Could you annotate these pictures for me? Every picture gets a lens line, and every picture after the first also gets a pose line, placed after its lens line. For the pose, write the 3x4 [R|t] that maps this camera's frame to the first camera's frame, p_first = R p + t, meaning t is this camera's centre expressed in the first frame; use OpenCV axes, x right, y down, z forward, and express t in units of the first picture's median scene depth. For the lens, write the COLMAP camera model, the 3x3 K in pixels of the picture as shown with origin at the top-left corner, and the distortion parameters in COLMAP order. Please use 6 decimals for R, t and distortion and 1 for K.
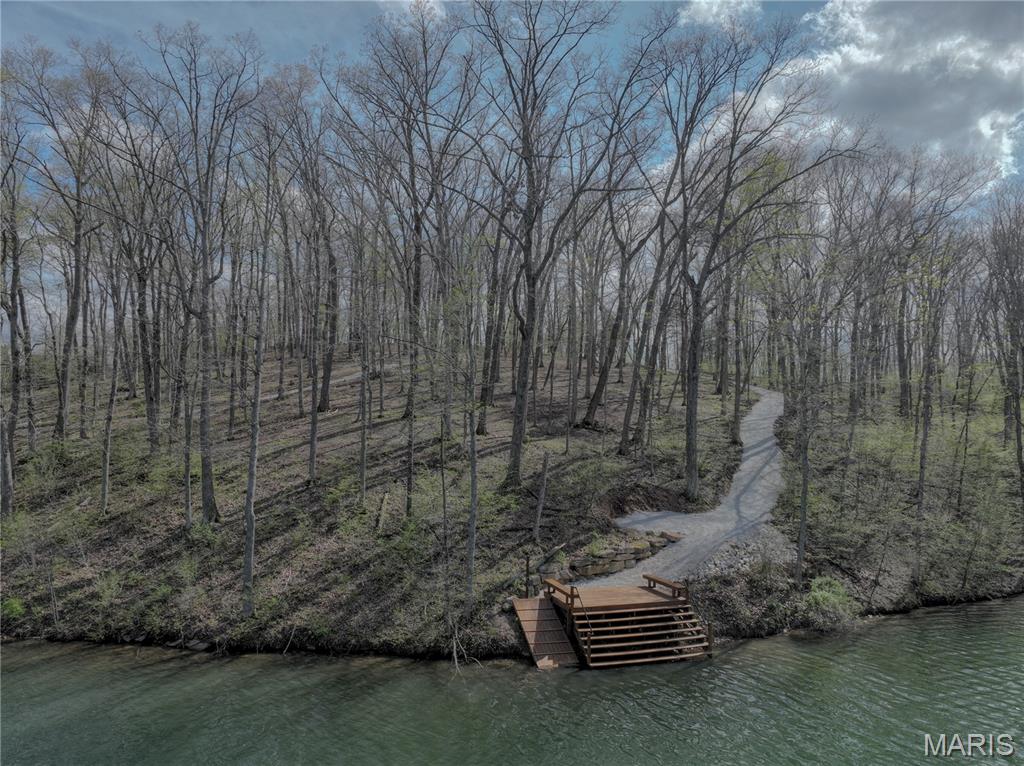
lens RADIAL K [[715.0, 0, 515.1], [0, 715.0, 379.8], [0, 0, 1]] dist [-0.005637, 0.014134]
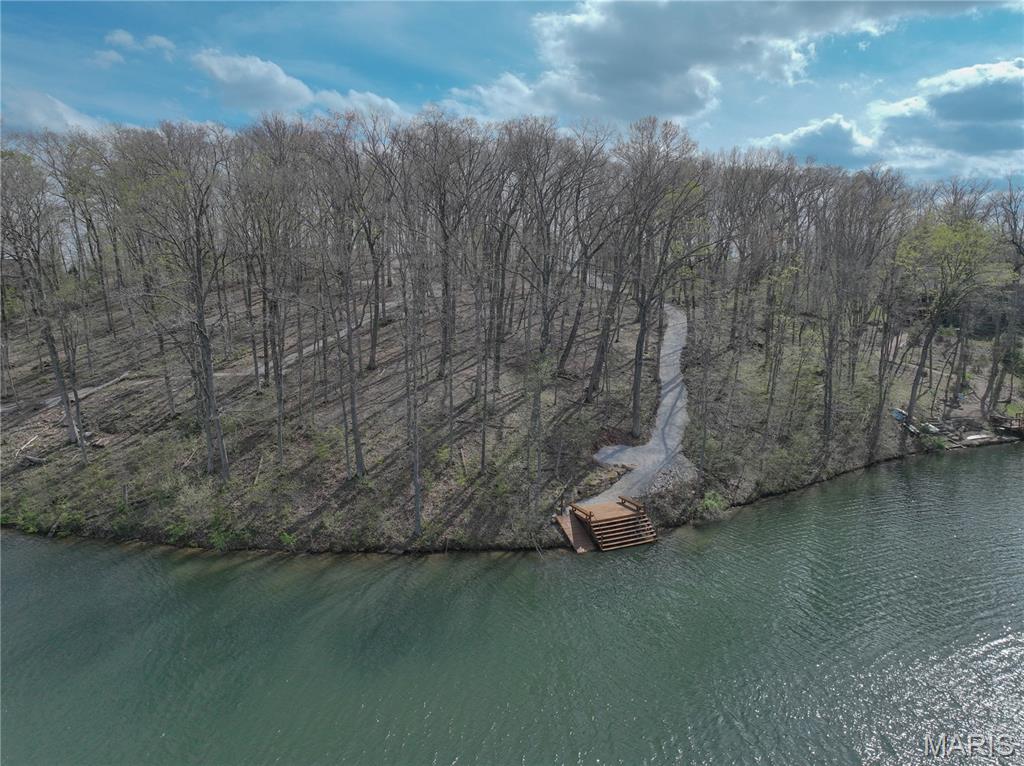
lens RADIAL K [[715.0, 0, 515.1], [0, 715.0, 379.8], [0, 0, 1]] dist [-0.005637, 0.014134]
pose [[0.989171, -0.033763, 0.142831, -0.331462], [0.000597, 0.974097, 0.226129, -0.427895], [-0.146766, -0.223595, 0.963569, -0.660133]]
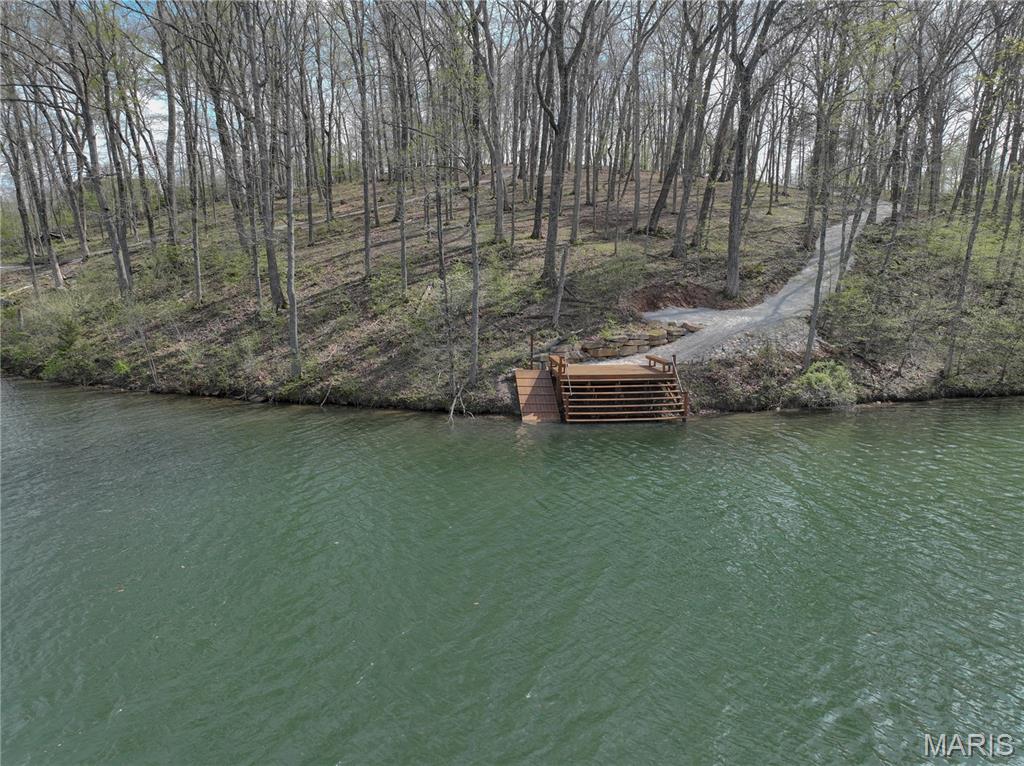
lens RADIAL K [[715.0, 0, 515.1], [0, 715.0, 379.8], [0, 0, 1]] dist [-0.005637, 0.014134]
pose [[0.982248, 0.025830, -0.185801, 0.180825], [0.016947, 0.974205, 0.225026, 0.063020], [0.186820, -0.224180, 0.956474, -0.063261]]
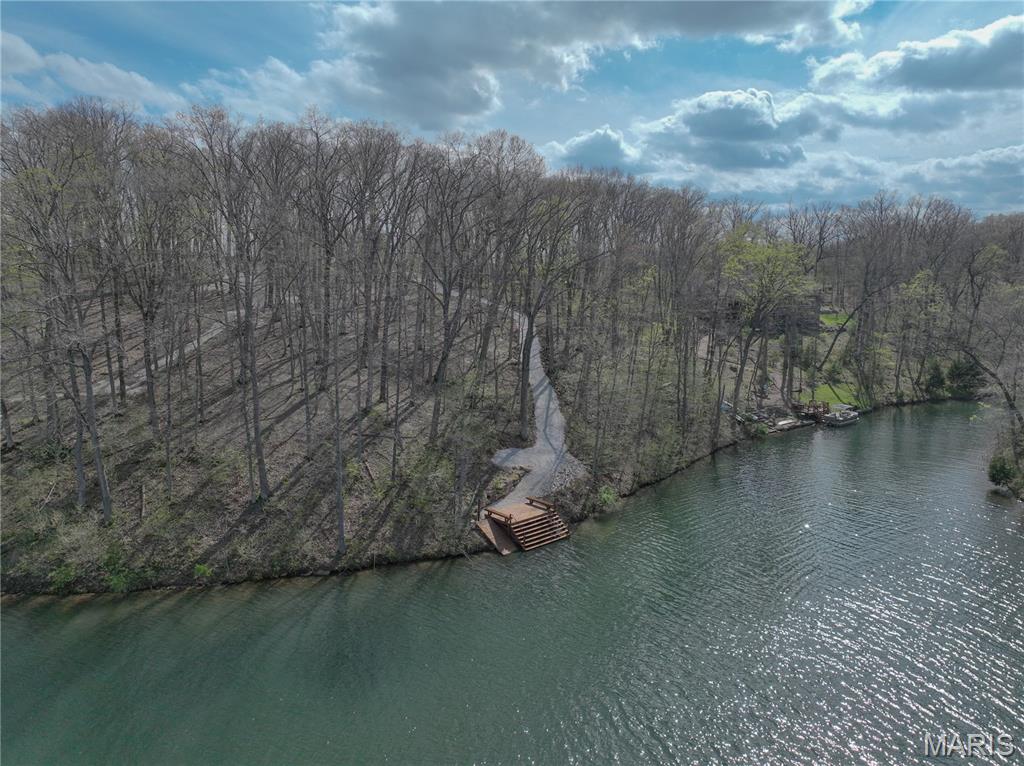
lens RADIAL K [[715.0, 0, 515.1], [0, 715.0, 379.8], [0, 0, 1]] dist [-0.005637, 0.014134]
pose [[0.906793, -0.066553, 0.416290, -0.620092], [-0.030257, 0.974640, 0.221725, -0.457091], [-0.420489, -0.213655, 0.881783, -0.619799]]
